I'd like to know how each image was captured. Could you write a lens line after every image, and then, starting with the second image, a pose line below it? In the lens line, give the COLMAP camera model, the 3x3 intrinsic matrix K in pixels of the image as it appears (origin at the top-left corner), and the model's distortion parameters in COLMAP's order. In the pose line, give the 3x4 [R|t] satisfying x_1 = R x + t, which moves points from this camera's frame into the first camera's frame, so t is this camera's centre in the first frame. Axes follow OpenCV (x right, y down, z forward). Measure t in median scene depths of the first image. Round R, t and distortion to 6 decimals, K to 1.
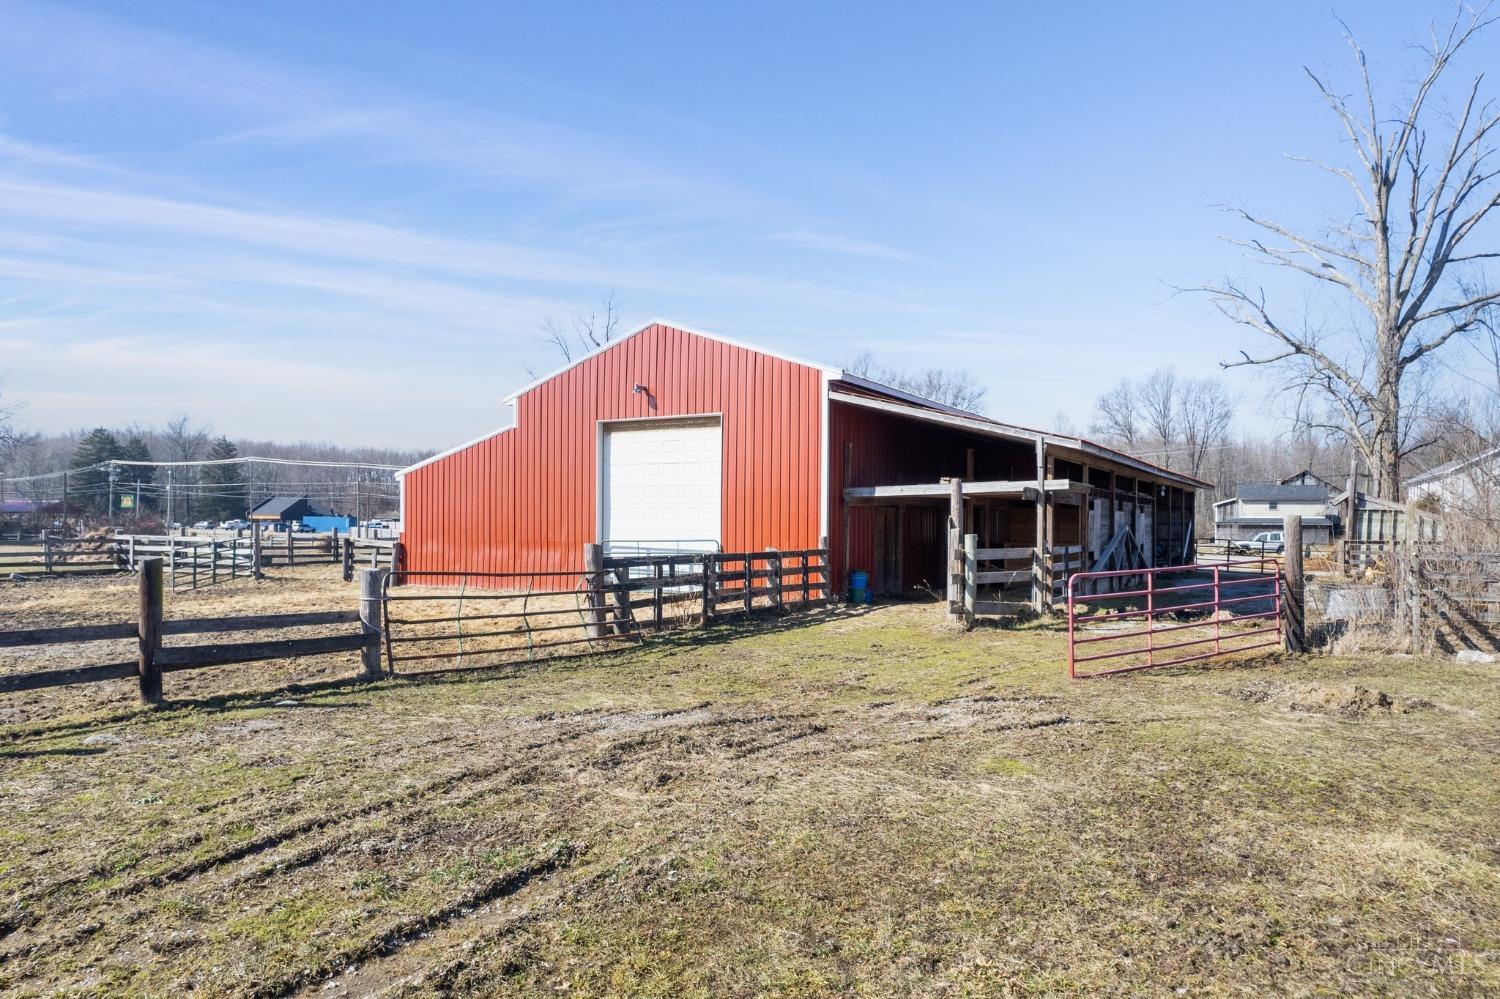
lens RADIAL K [[992.7, 0, 751.1], [0, 992.7, 535.8], [0, 0, 1]] dist [-0.091454, 0.080193]
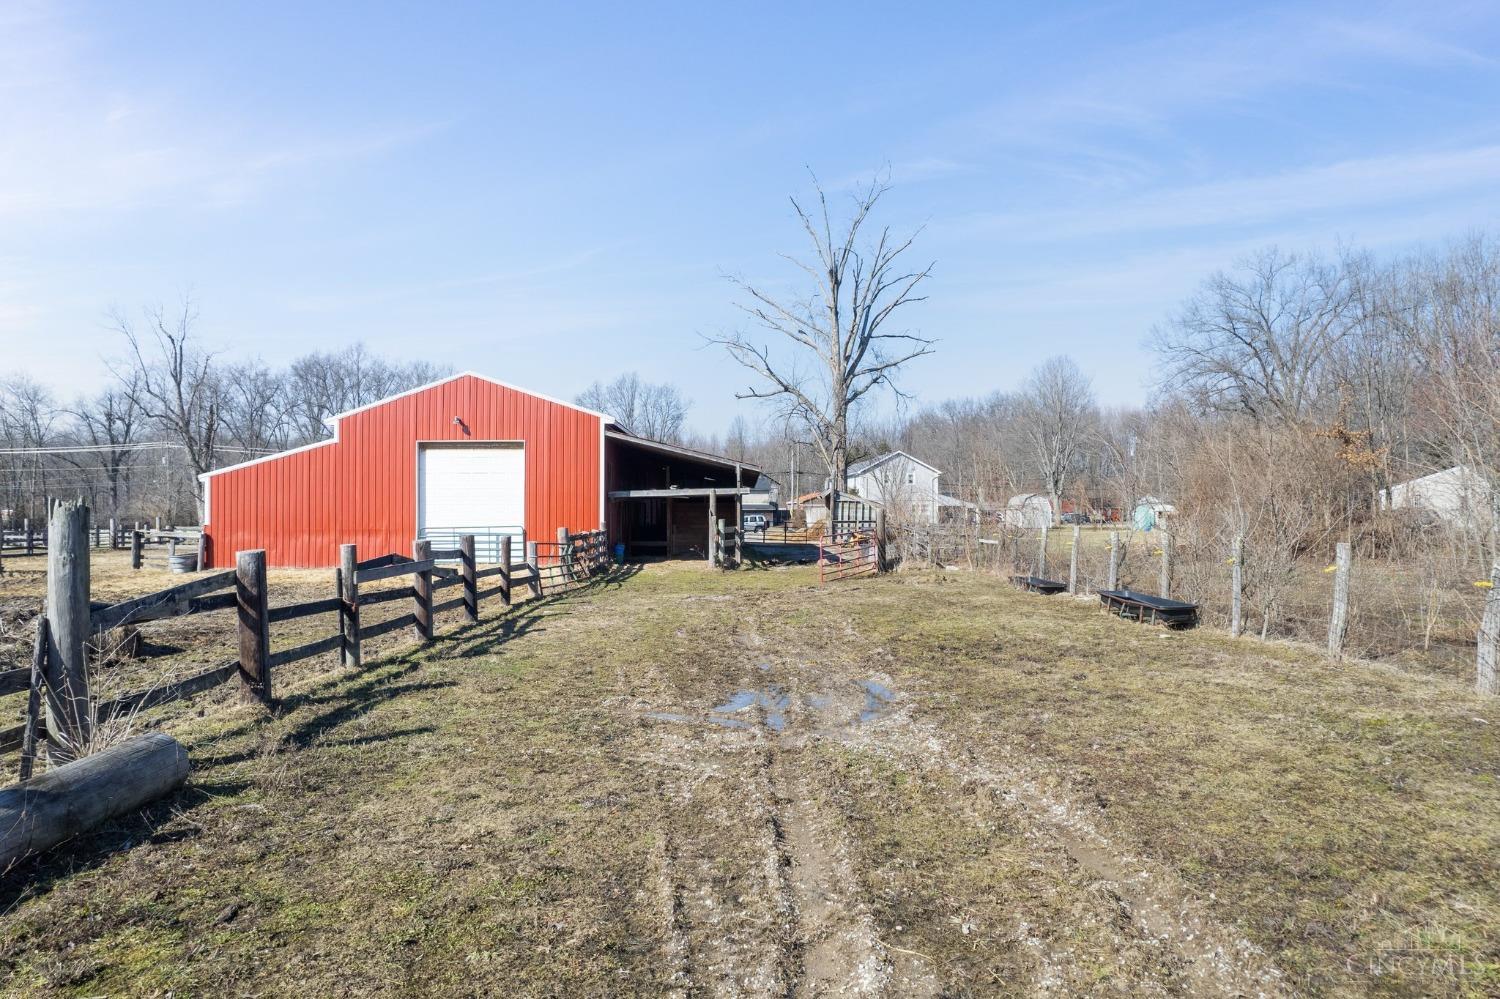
lens RADIAL K [[992.7, 0, 751.1], [0, 992.7, 535.8], [0, 0, 1]] dist [-0.091454, 0.080193]
pose [[0.846770, -0.022505, 0.531484, -0.425684], [0.015098, 0.999719, 0.018277, -0.002349], [-0.531746, -0.007452, 0.846871, -0.350712]]
